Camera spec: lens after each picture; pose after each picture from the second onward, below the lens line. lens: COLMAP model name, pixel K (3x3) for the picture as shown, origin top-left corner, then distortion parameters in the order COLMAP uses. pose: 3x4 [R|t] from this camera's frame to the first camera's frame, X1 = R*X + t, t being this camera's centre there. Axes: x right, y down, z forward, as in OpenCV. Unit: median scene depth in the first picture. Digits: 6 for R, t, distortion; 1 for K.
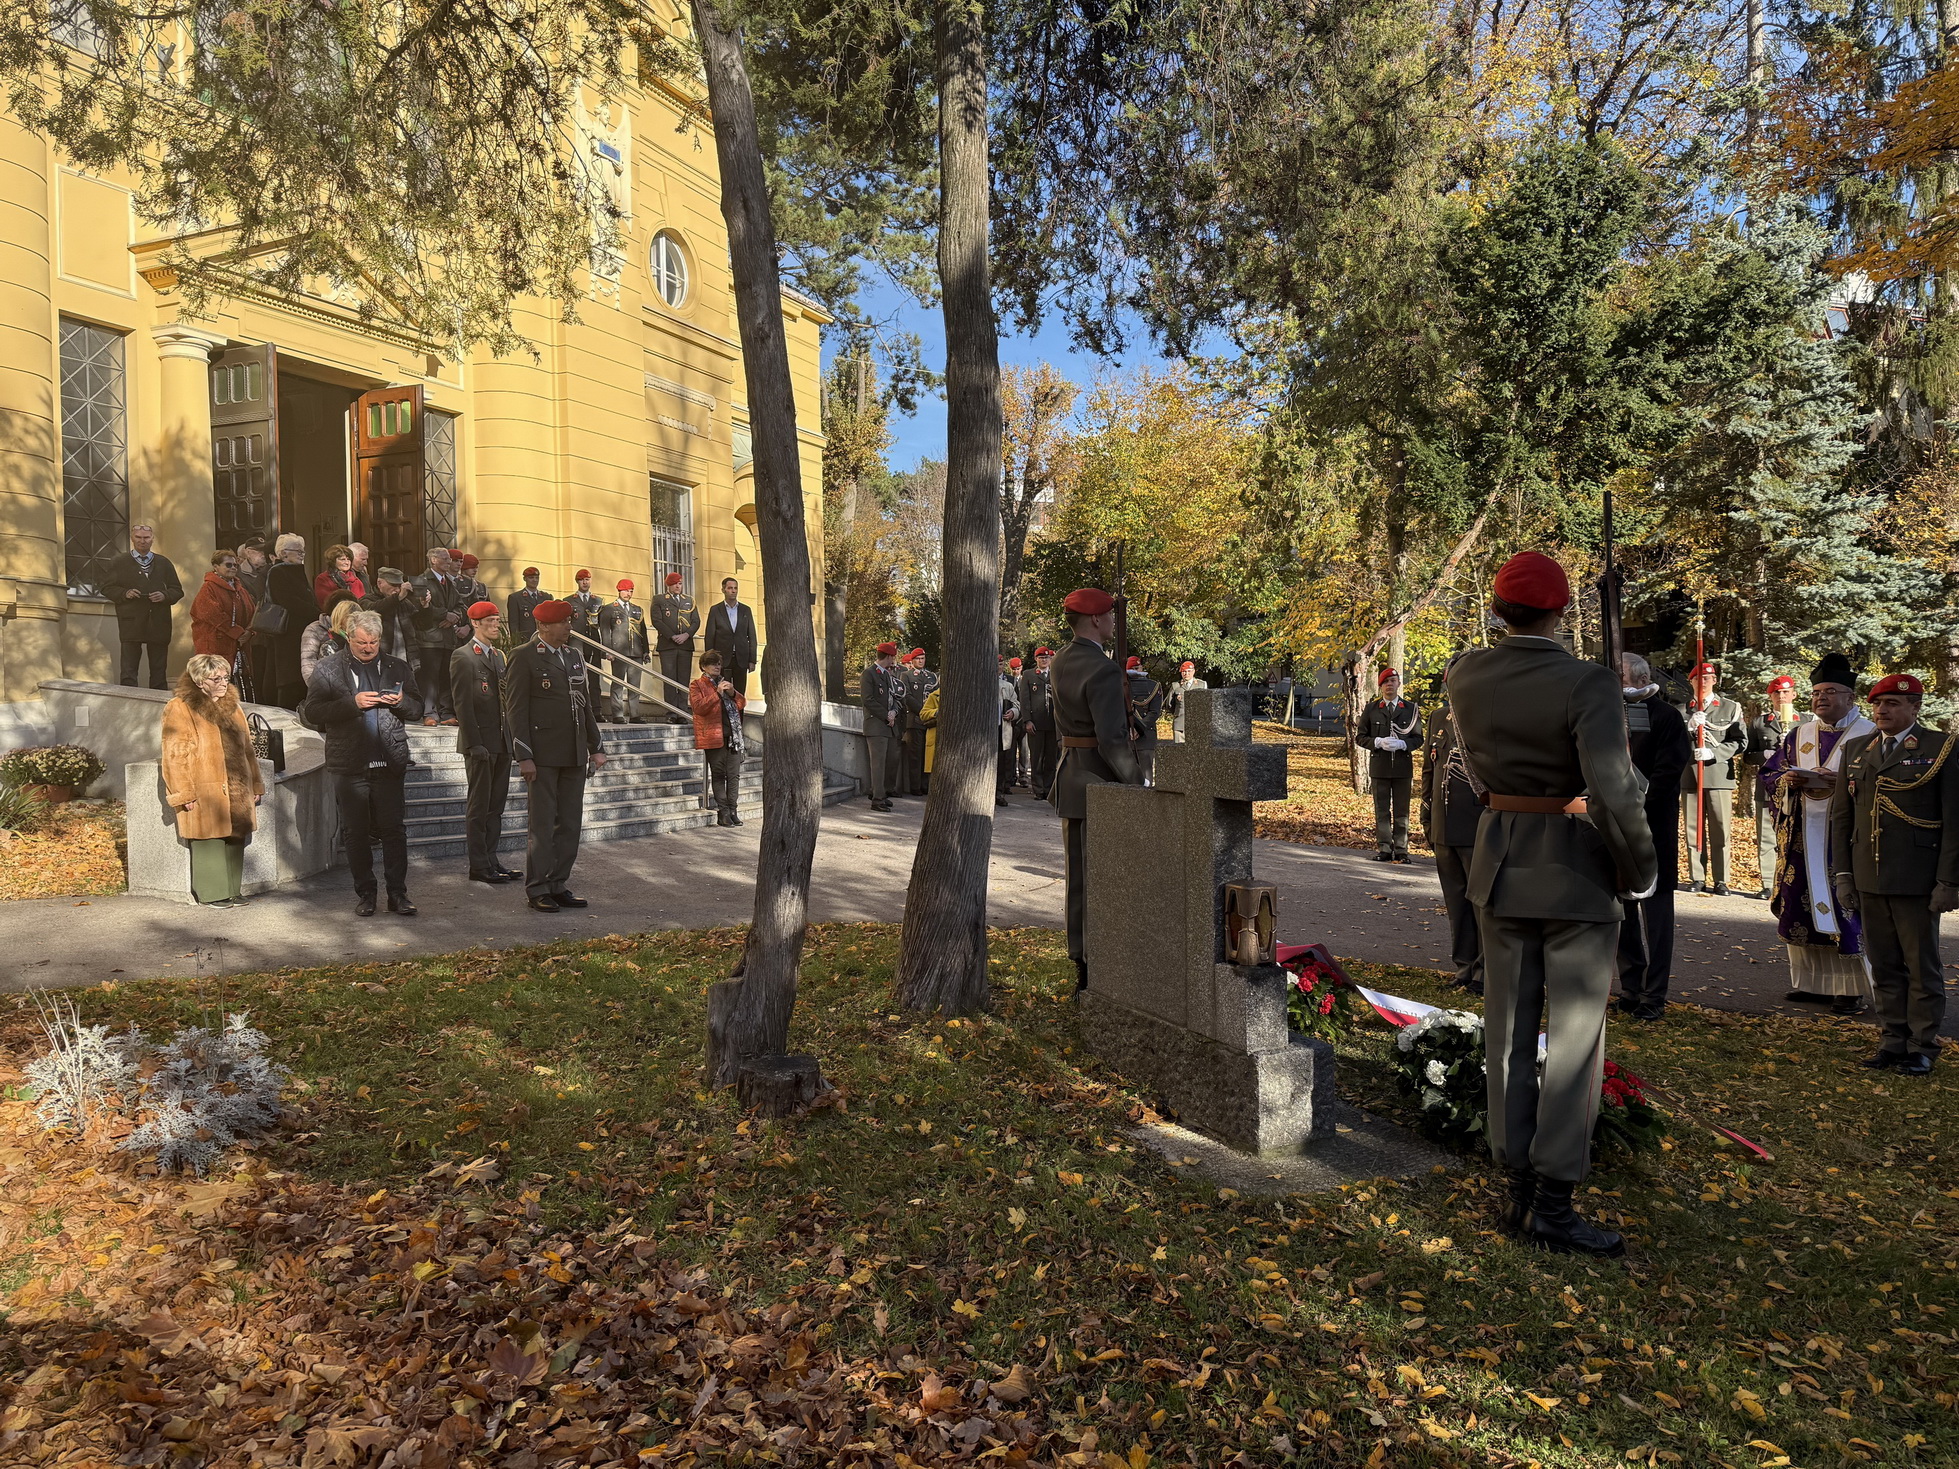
lens RADIAL K [[1377.2, 0, 979.5], [0, 1377.2, 734.5], [0, 0, 1]] dist [0.000786, -0.003166]
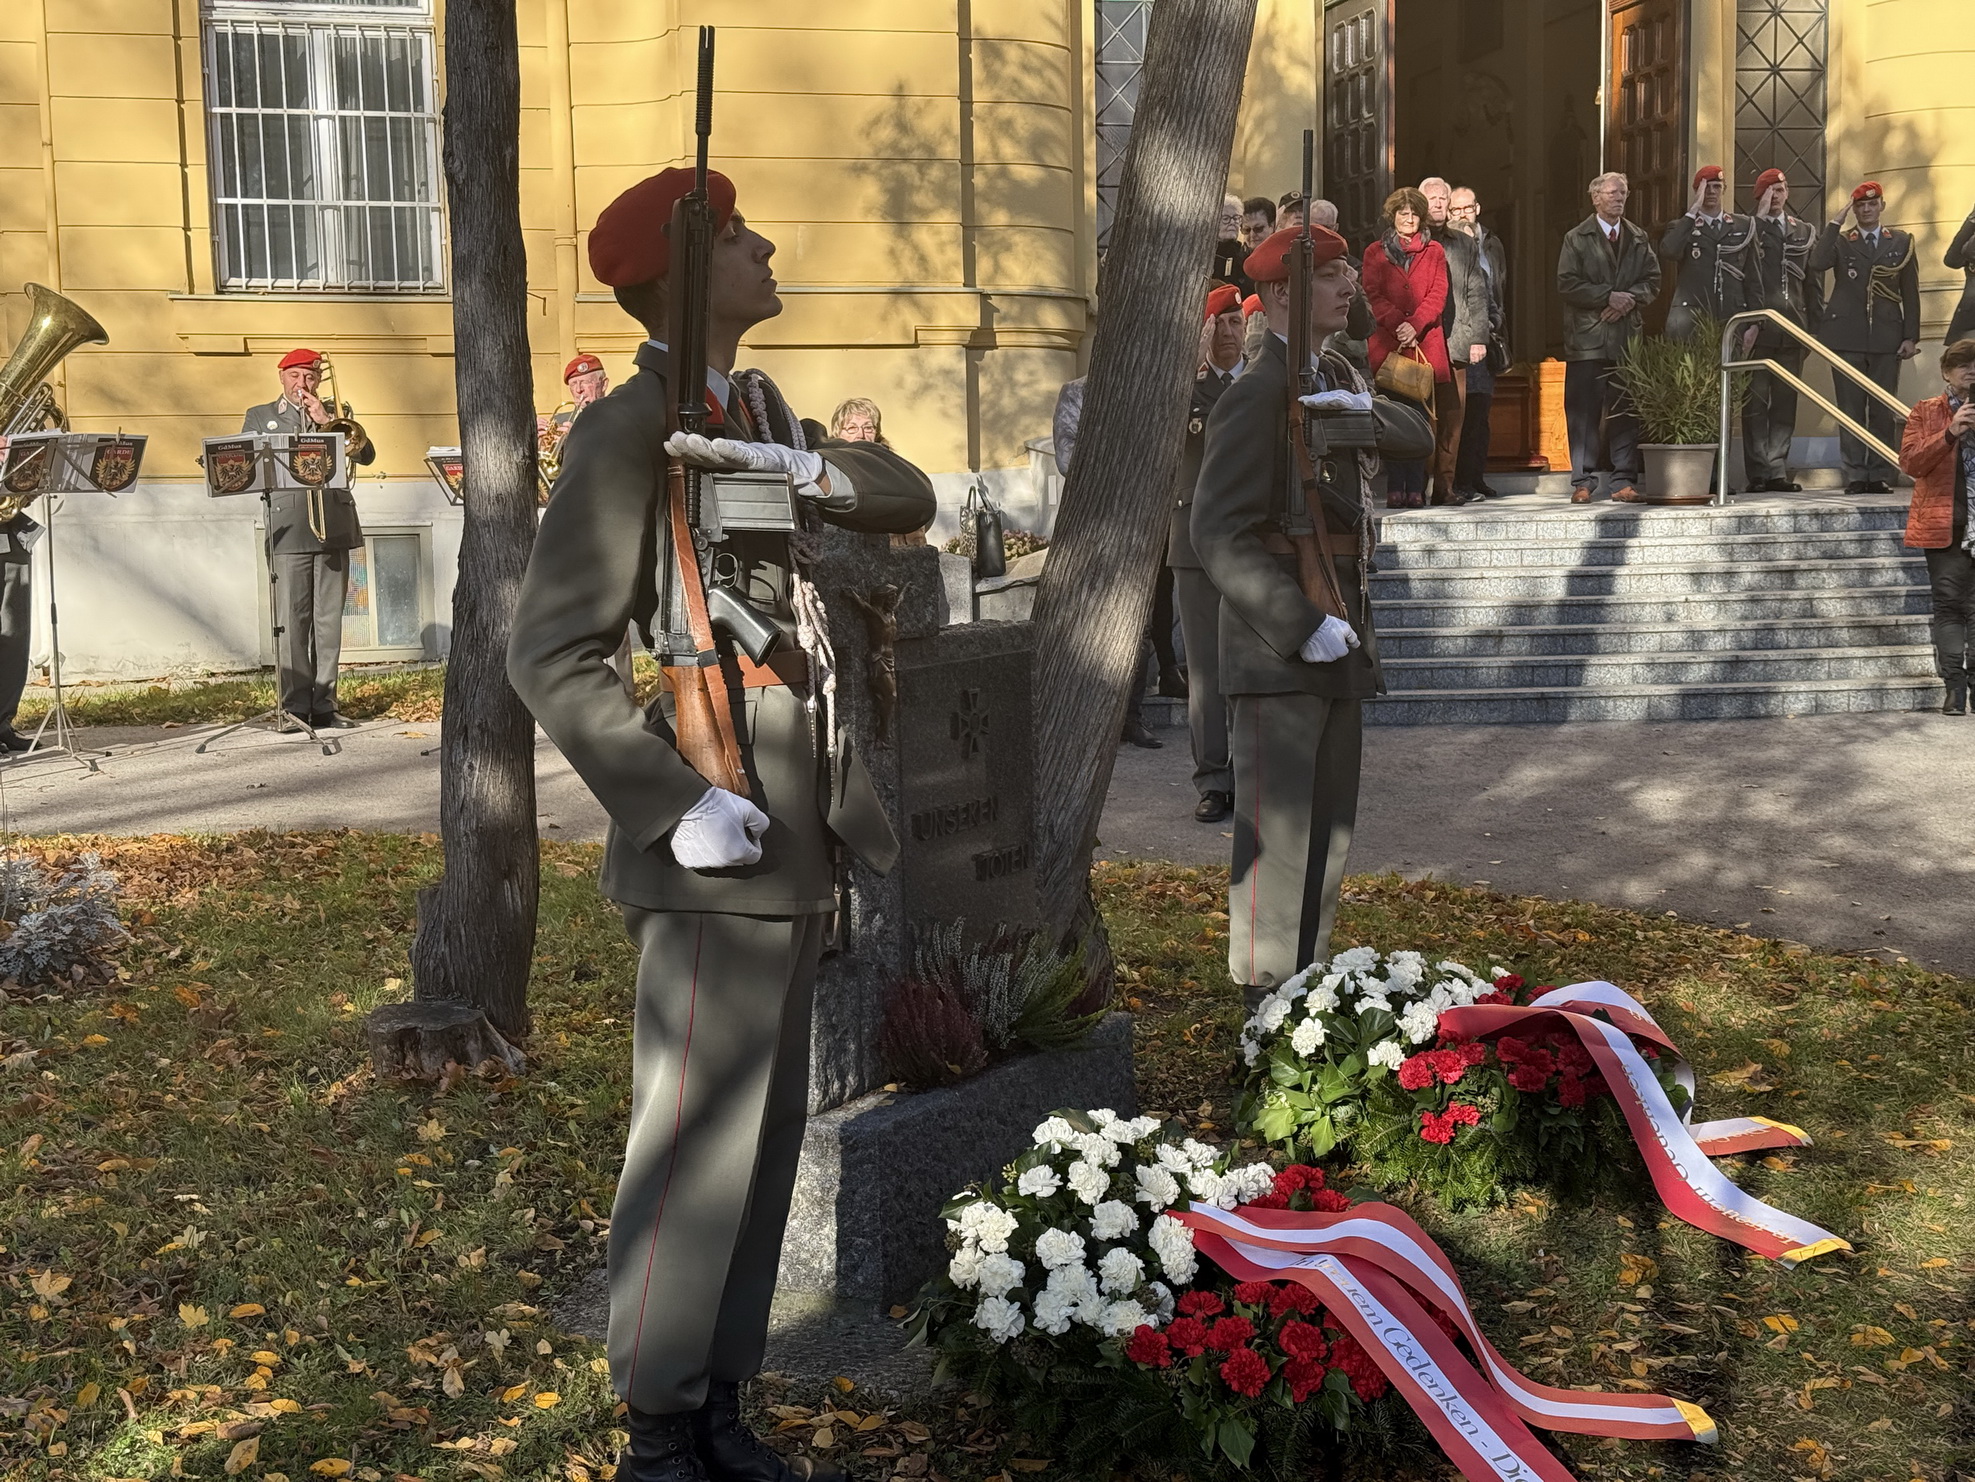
lens RADIAL K [[2832.2, 0, 987.5], [0, 2832.2, 741.0], [0, 0, 1]] dist [-0.004044, -0.041793]
pose [[0.577288, 0.063500, -0.814068, 0.338298], [0.004296, 0.996722, 0.080794, -0.003134], [0.816529, -0.050139, 0.575123, 0.128043]]
